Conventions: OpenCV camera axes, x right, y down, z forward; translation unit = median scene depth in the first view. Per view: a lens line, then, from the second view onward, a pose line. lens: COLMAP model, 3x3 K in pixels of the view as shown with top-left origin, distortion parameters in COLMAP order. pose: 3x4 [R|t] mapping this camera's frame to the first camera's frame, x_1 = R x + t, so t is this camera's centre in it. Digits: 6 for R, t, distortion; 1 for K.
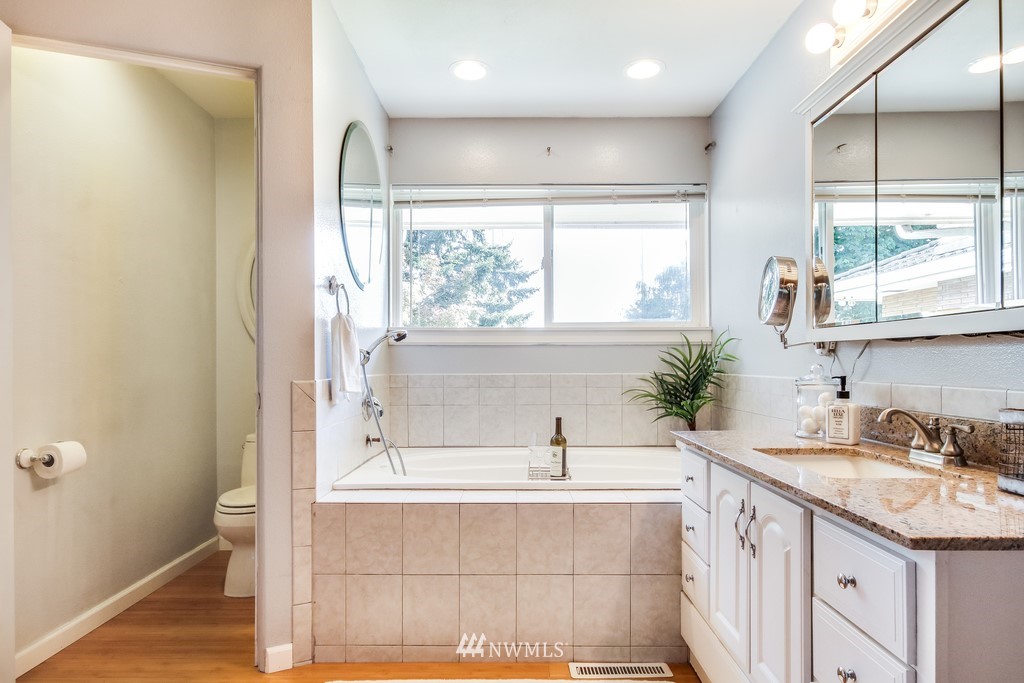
lens RADIAL K [[586.9, 0, 515.1], [0, 586.9, 352.1], [0, 0, 1]] dist [-0.006193, 0.002014]
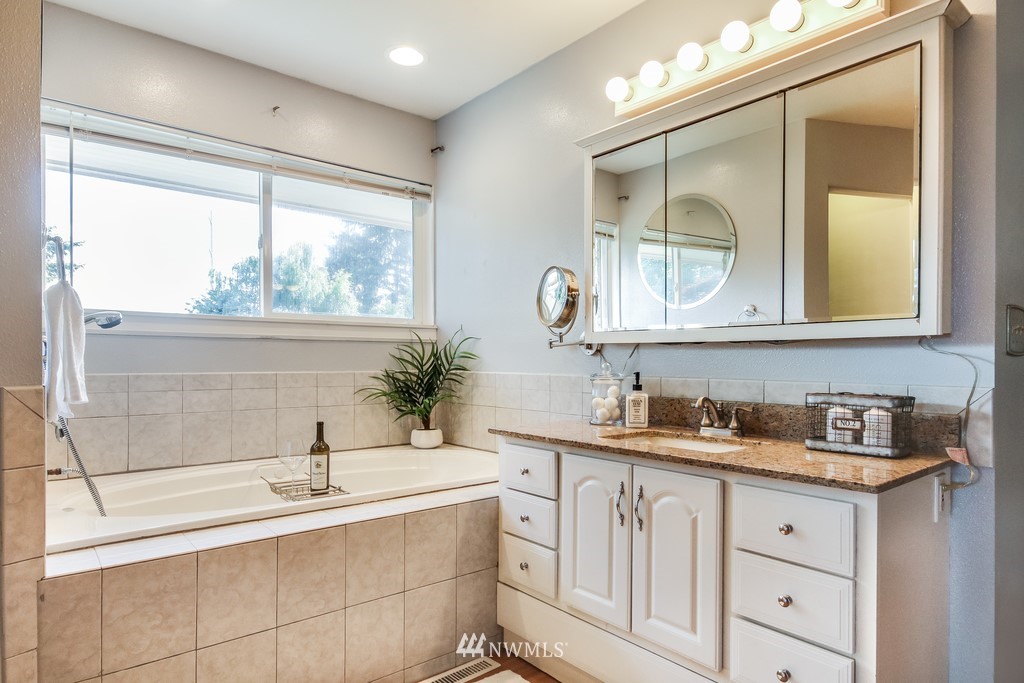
lens RADIAL K [[586.9, 0, 533.4], [0, 586.9, 353.2], [0, 0, 1]] dist [-0.006193, 0.002014]
pose [[0.763322, 0.012257, 0.645901, -0.340359], [-0.017108, 0.999853, 0.001244, 0.002939], [-0.645791, -0.011999, 0.763420, 0.175023]]
